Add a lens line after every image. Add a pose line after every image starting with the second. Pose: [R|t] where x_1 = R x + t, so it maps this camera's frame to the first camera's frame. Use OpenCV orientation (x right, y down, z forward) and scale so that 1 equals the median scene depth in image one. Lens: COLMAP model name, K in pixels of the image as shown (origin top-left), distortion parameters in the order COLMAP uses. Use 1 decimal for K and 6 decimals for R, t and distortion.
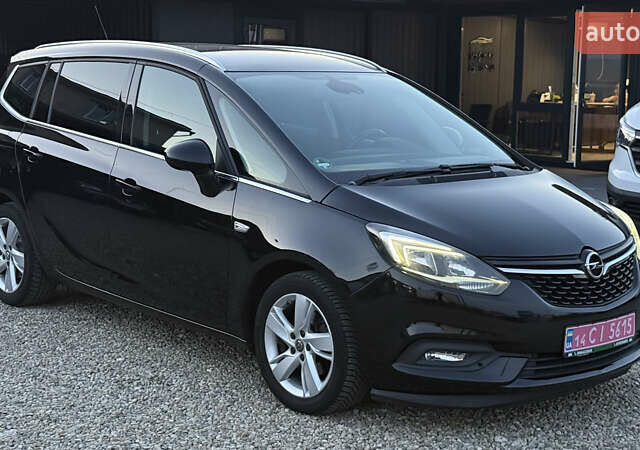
lens RADIAL K [[1126.9, 0, 319.8], [0, 1126.9, 228.1], [0, 0, 1]] dist [0.142927, 0.000000]
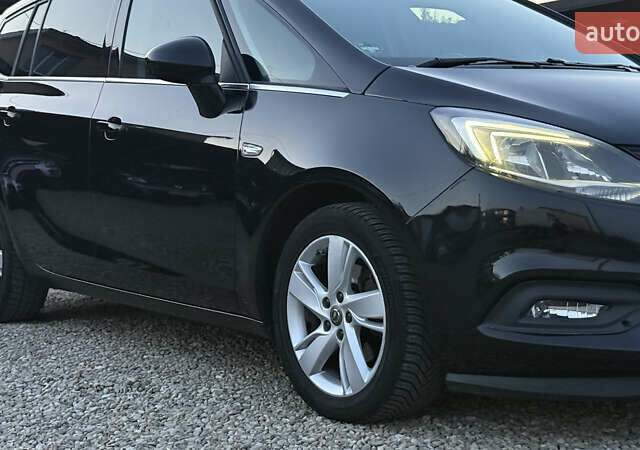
lens RADIAL K [[1126.9, 0, 322.5], [0, 1126.9, 229.4], [0, 0, 1]] dist [0.142927, 0.000000]
pose [[0.995447, -0.024187, -0.092199, 0.036131], [0.015319, 0.995291, -0.095711, 0.119012], [0.094080, 0.093863, 0.991130, 0.359320]]
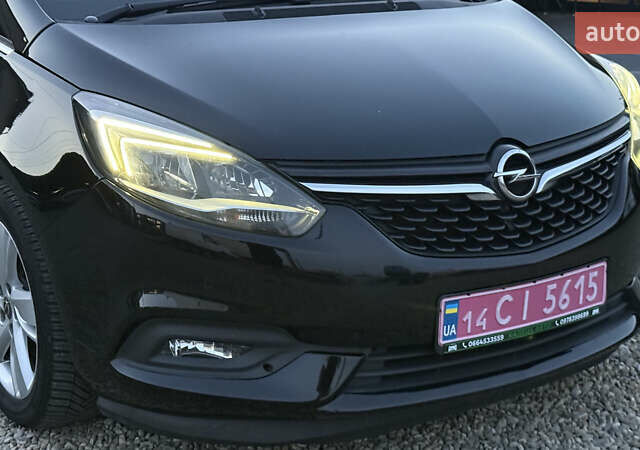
lens RADIAL K [[1126.9, 0, 322.3], [0, 1126.9, 225.6], [0, 0, 1]] dist [0.142927, 0.000000]
pose [[0.989993, 0.016998, -0.140090, 0.224546], [-0.000728, 0.993321, 0.115382, -0.004094], [0.141115, -0.114126, 0.983393, 0.470294]]
